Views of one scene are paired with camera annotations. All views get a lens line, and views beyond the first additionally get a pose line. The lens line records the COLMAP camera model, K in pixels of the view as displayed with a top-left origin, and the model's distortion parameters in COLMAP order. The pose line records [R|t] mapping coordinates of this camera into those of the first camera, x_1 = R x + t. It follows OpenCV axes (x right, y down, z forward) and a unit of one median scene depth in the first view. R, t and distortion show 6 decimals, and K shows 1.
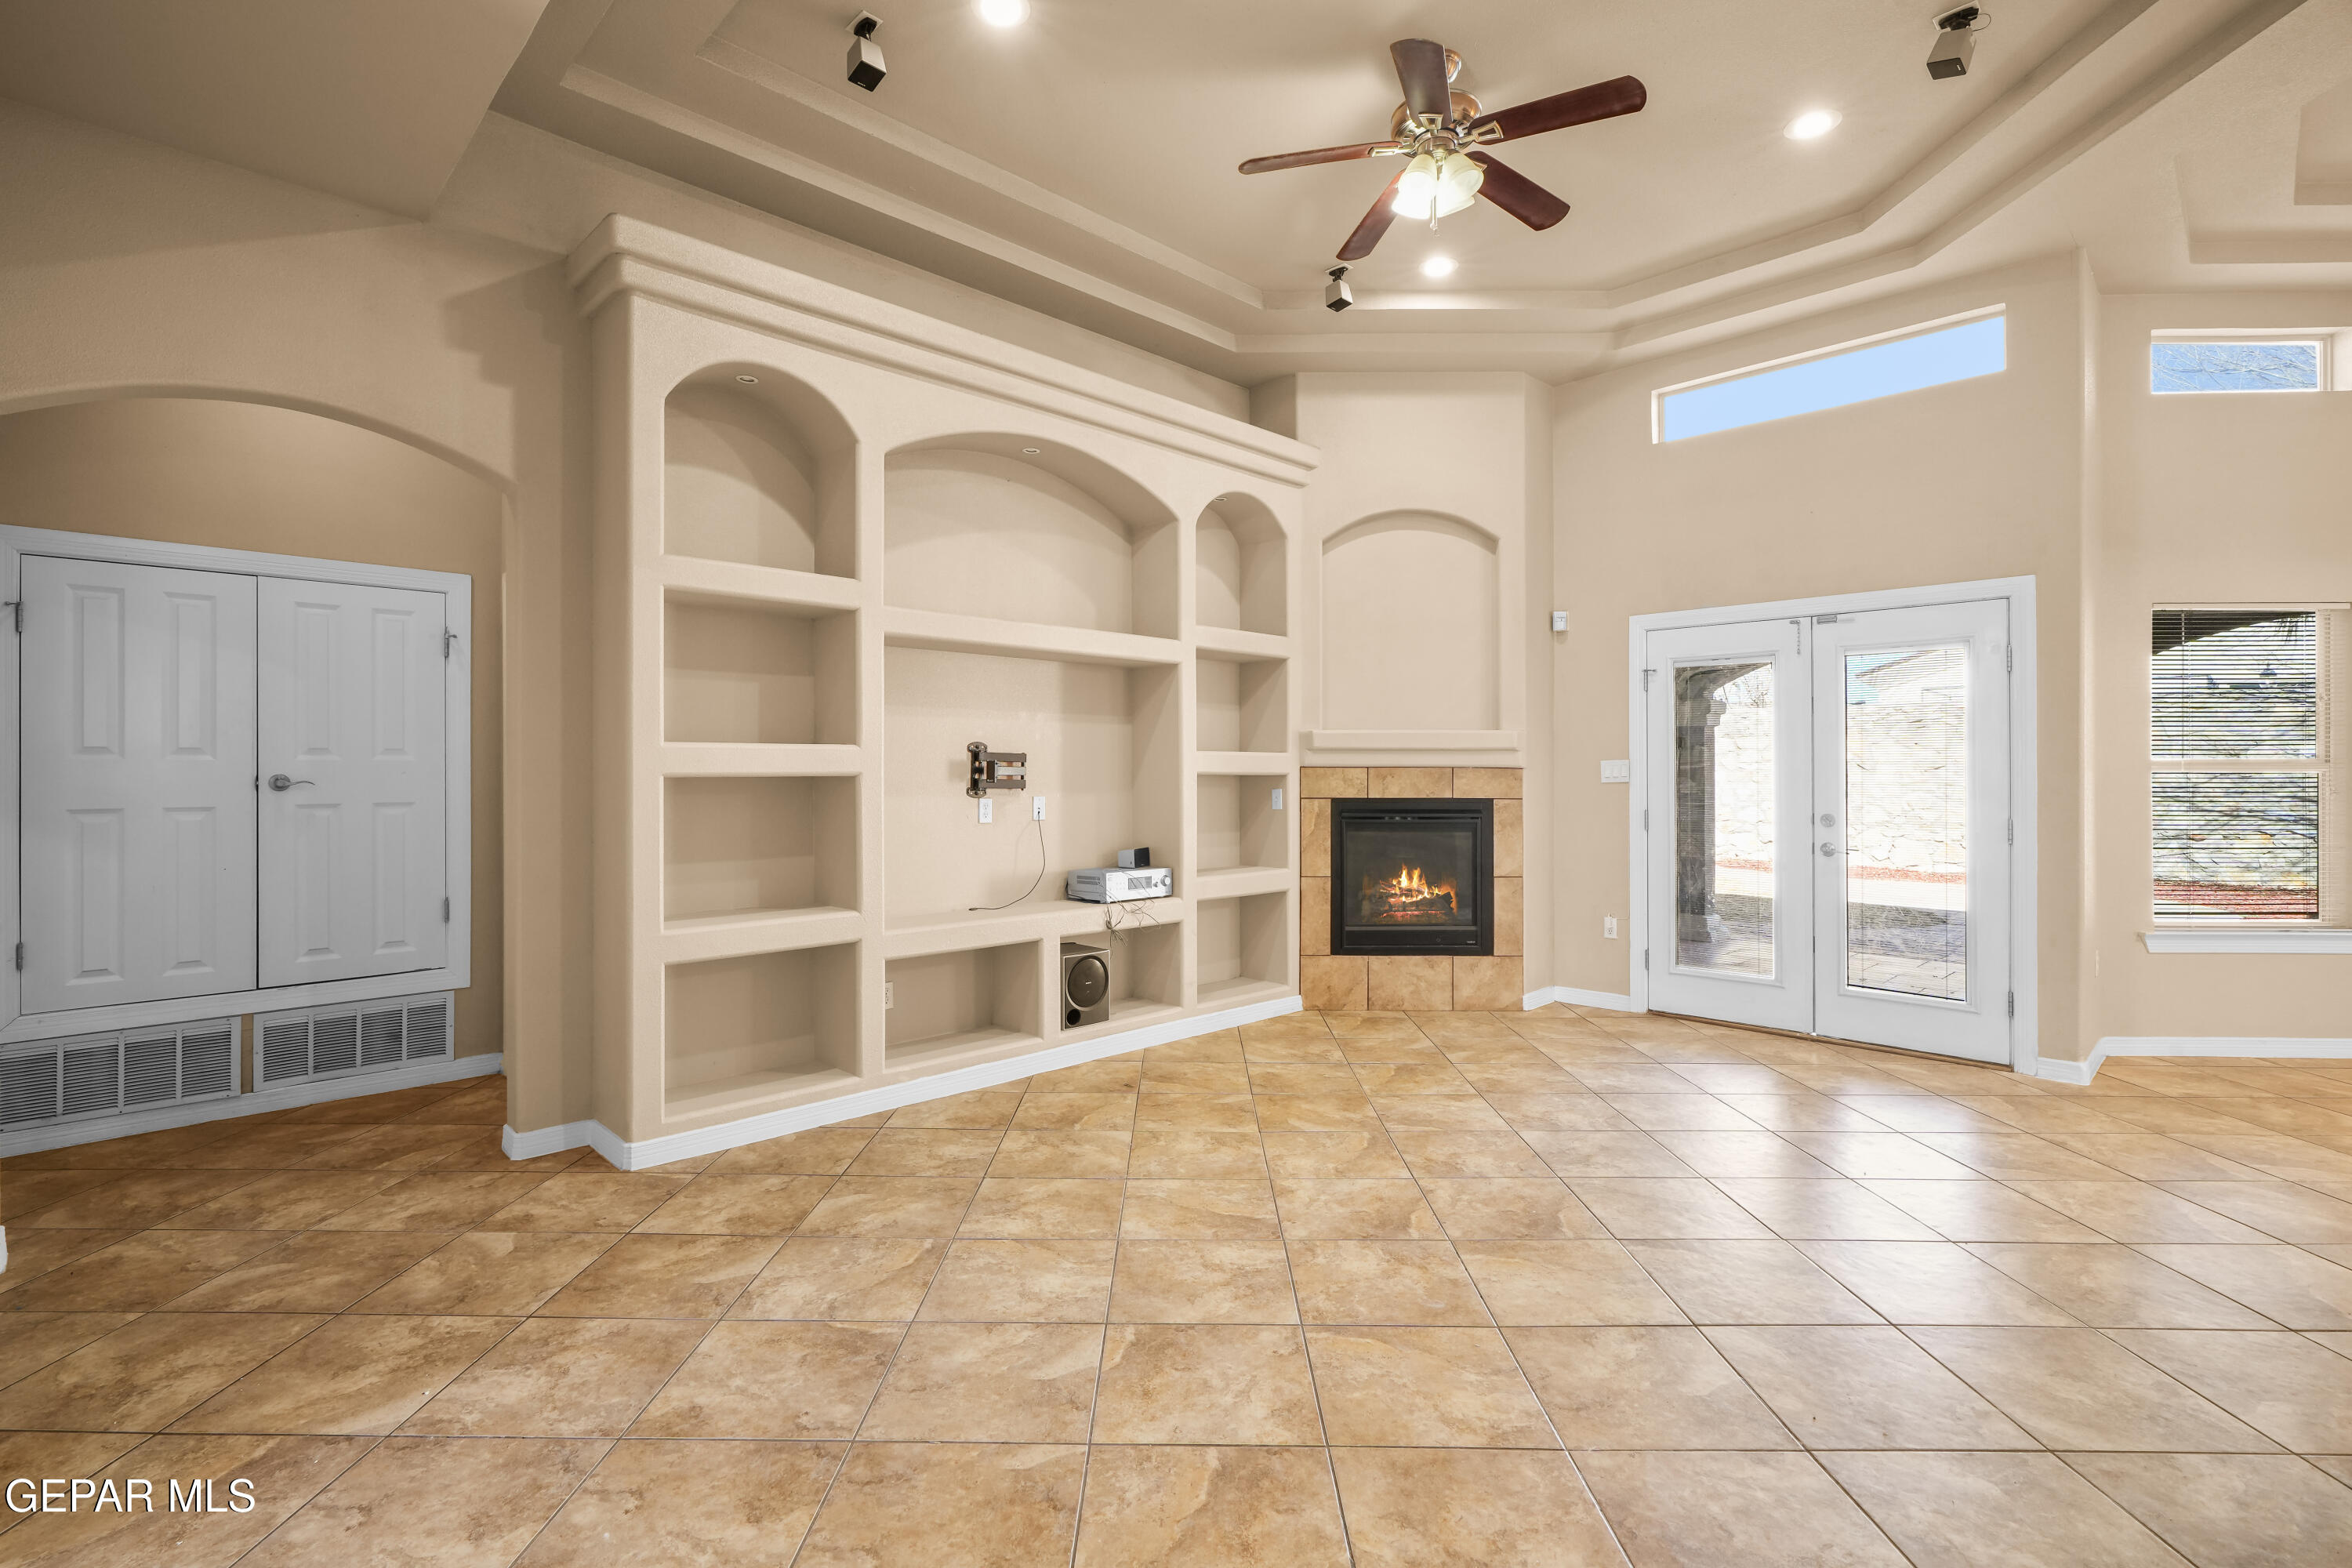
lens RADIAL K [[1098.7, 0, 1179.5], [0, 1098.7, 770.1], [0, 0, 1]] dist [0.010790, 0.000194]
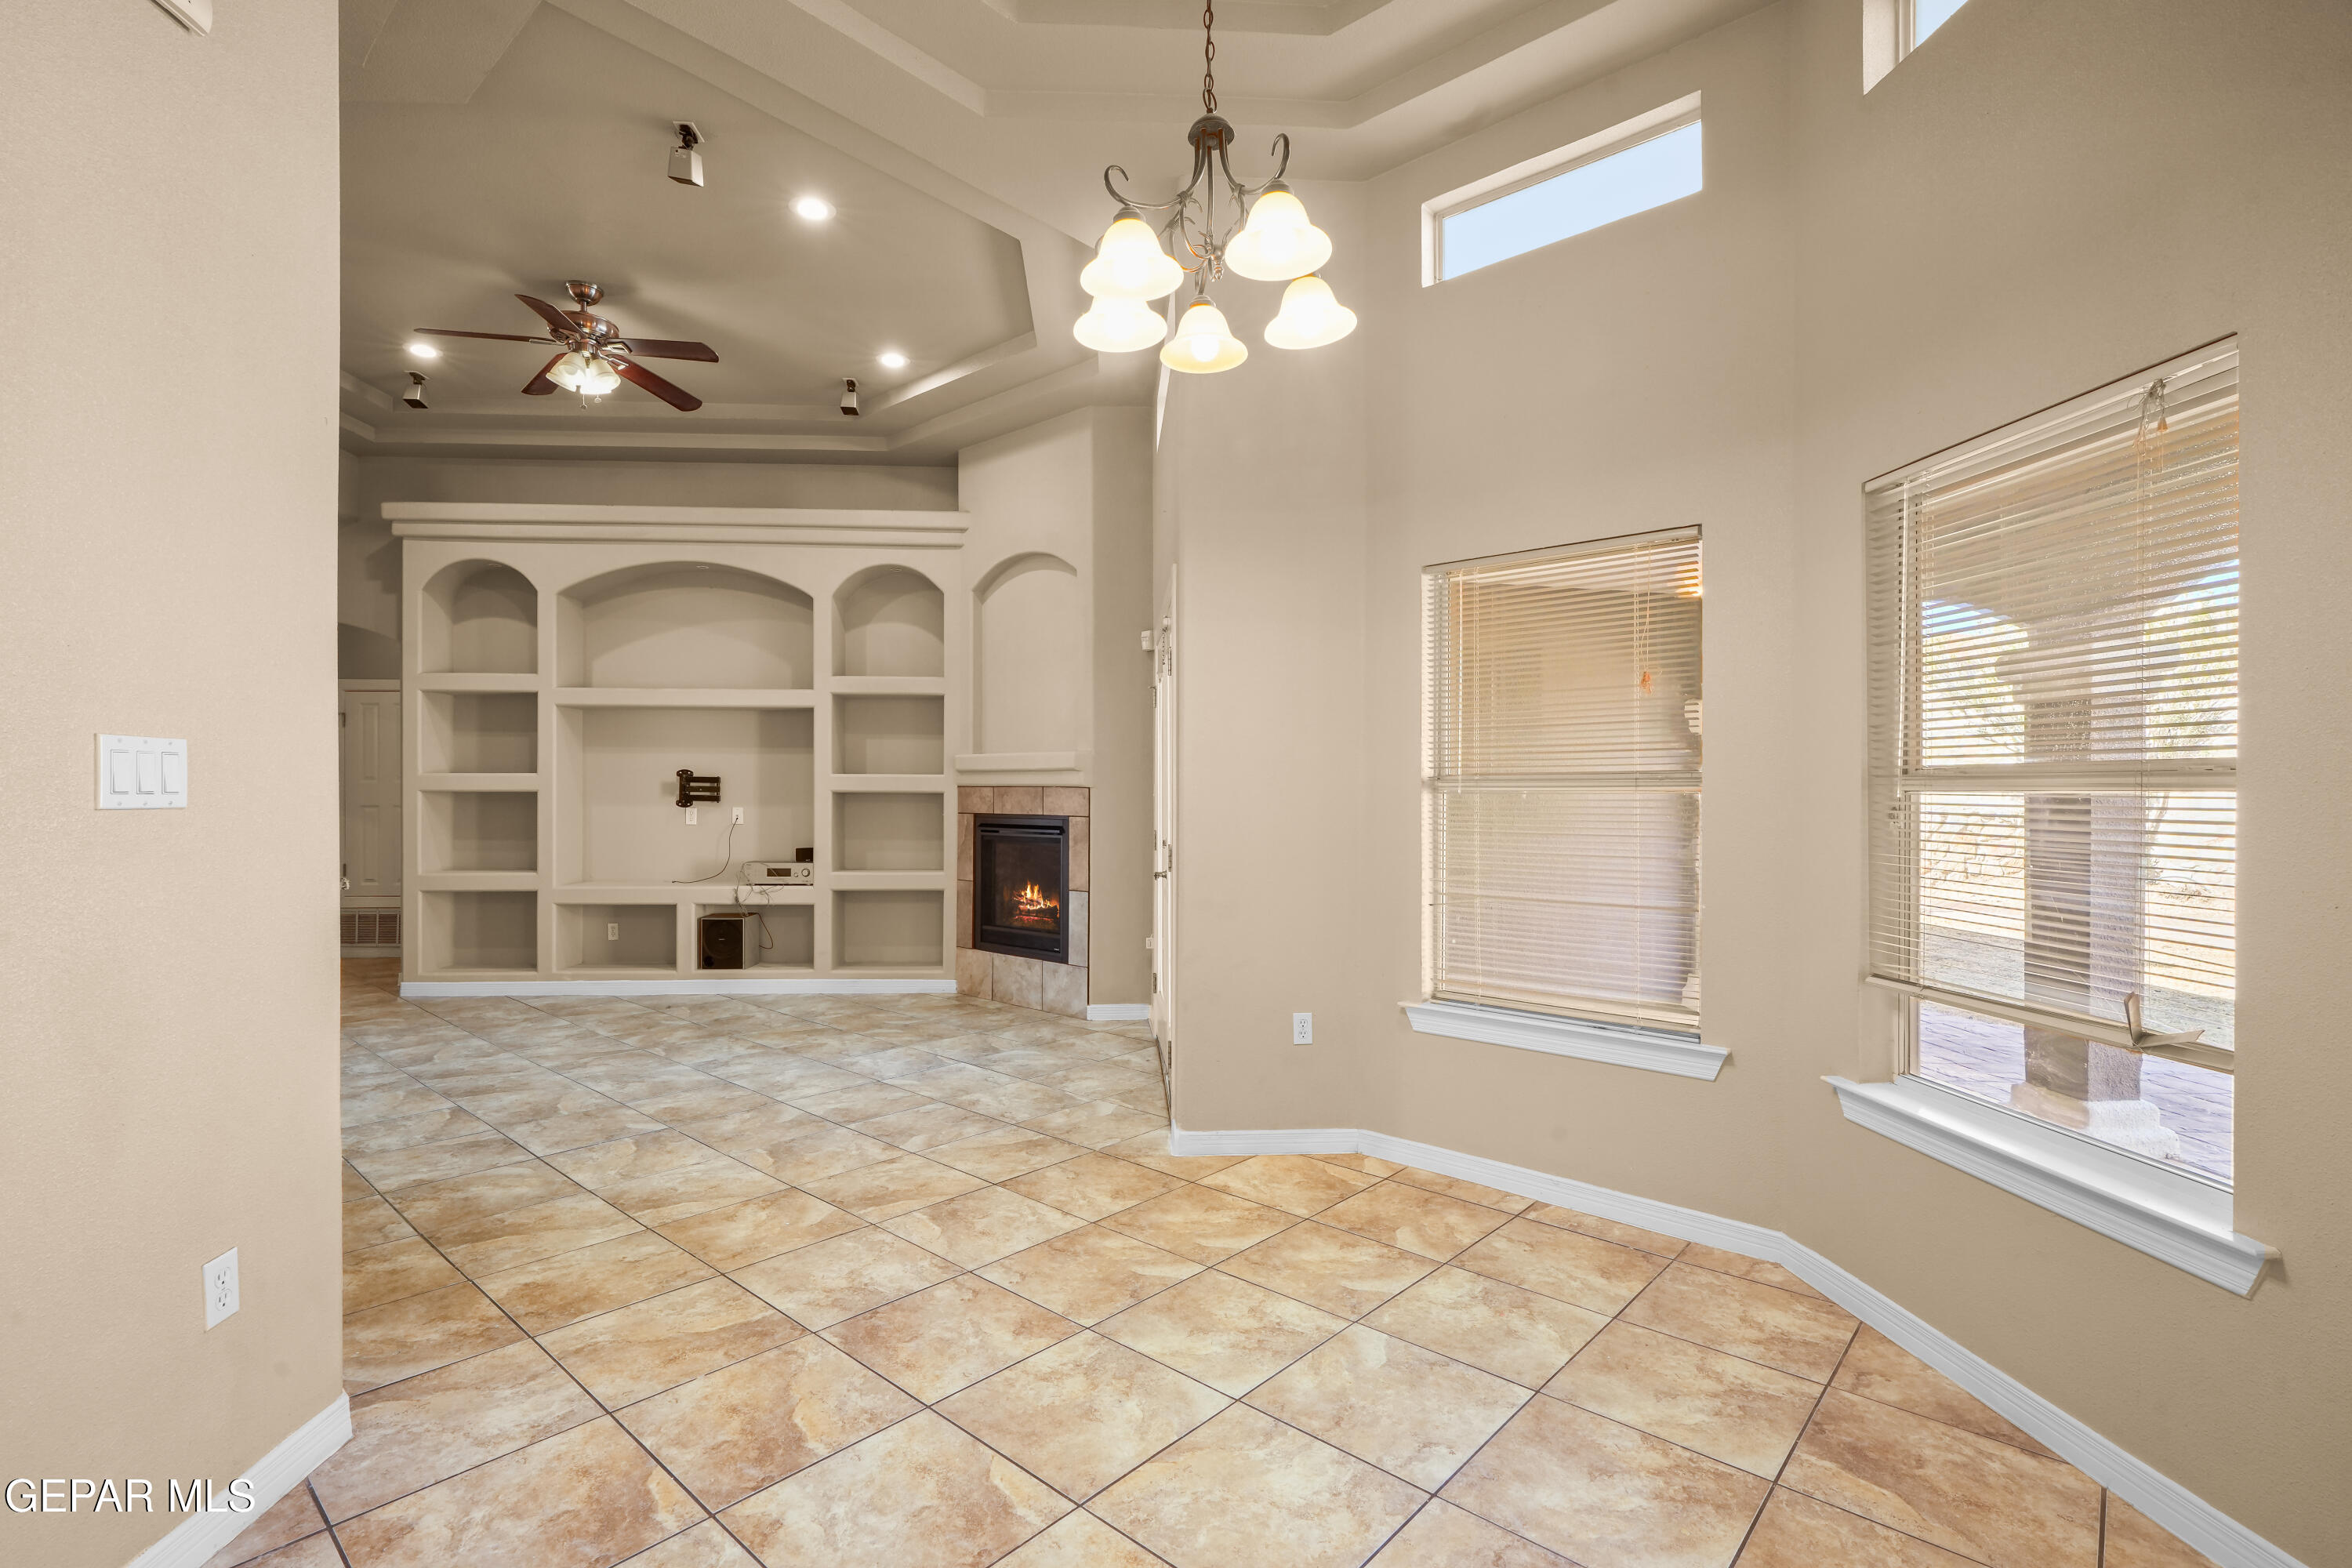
lens RADIAL K [[1074.4, 0, 1149.0], [0, 1074.4, 789.5], [0, 0, 1]] dist [0.027054, 0.000081]
pose [[0.743209, 0.000484, -0.669060, 1.160897], [-0.003266, 0.999990, -0.002904, 0.003049], [0.669052, 0.004343, 0.743203, 0.311676]]
